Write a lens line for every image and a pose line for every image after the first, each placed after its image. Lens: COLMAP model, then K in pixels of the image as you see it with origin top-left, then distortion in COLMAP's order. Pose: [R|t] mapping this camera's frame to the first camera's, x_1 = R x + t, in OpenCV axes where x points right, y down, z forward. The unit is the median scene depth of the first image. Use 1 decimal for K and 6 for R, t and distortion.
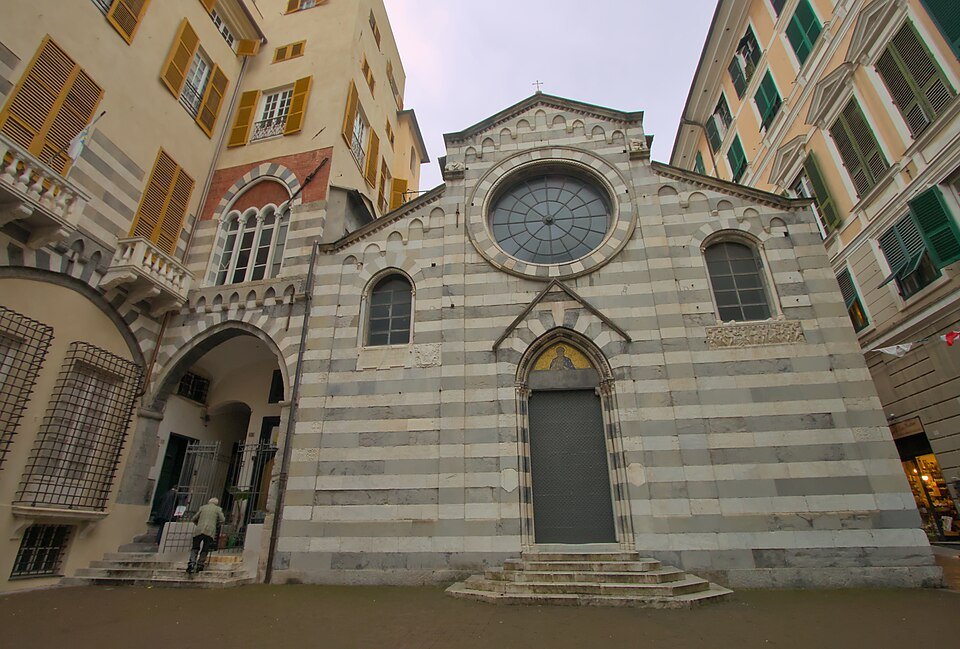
lens RADIAL K [[468.2, 0, 476.8], [0, 468.2, 323.7], [0, 0, 1]] dist [-0.016008, 0.003770]
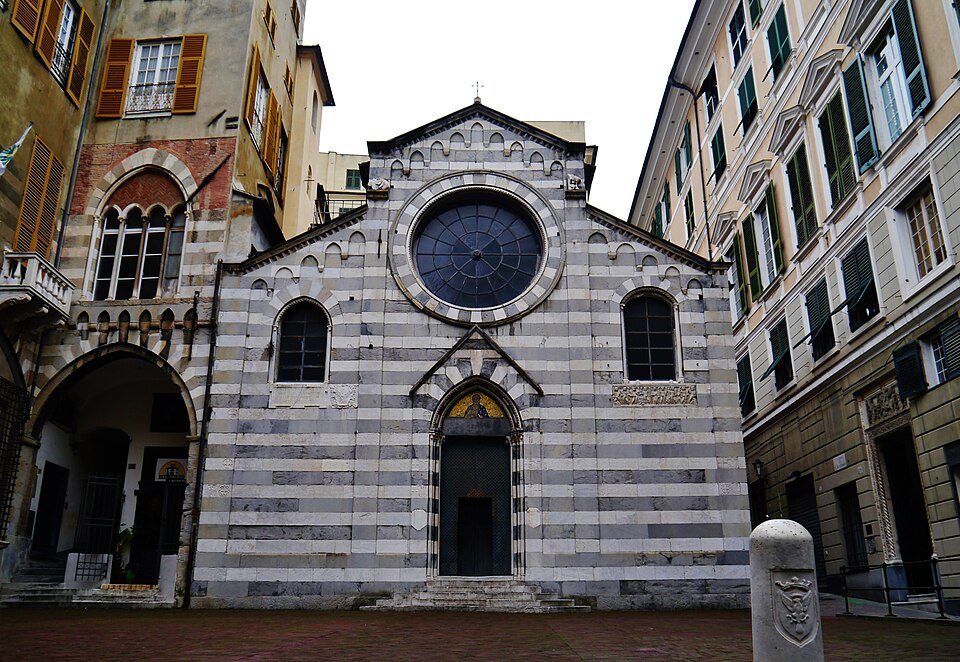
lens RADIAL K [[852.0, 0, 496.1], [0, 852.0, 350.8], [0, 0, 1]] dist [-0.043854, 0.019053]
pose [[0.986111, 0.055372, 0.156588, -0.072142], [-0.070994, 0.992846, 0.095999, -0.218777], [-0.150152, -0.105783, 0.982987, -0.789420]]
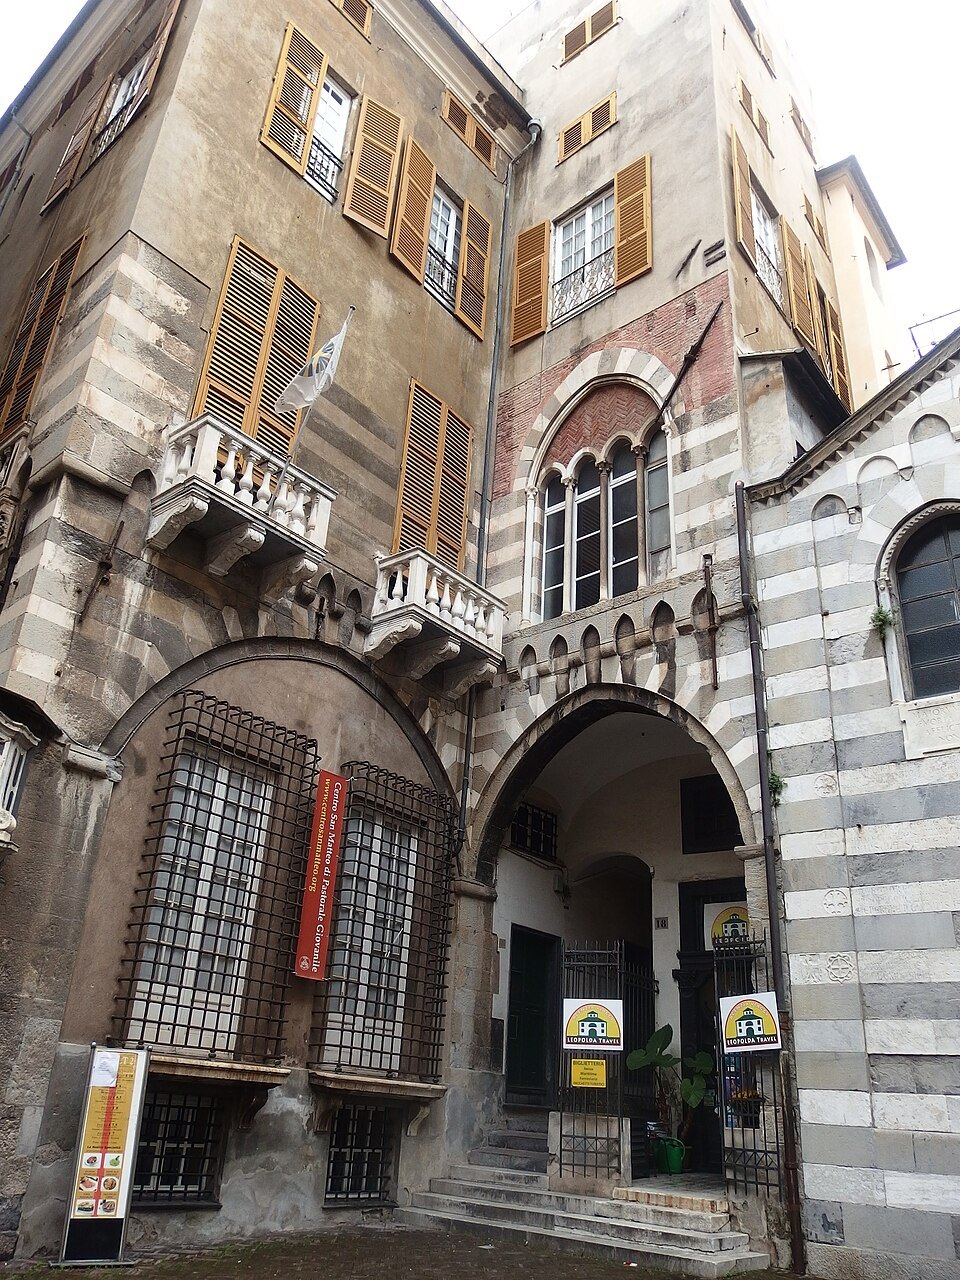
lens RADIAL K [[980.5, 0, 480.3], [0, 980.5, 636.0], [0, 0, 1]] dist [-0.051009, 0.031383]
pose [[0.870016, -0.162828, -0.465359, -0.165659], [0.145032, 0.986650, -0.074080, 0.001437], [0.471209, -0.003042, 0.882017, 0.066535]]
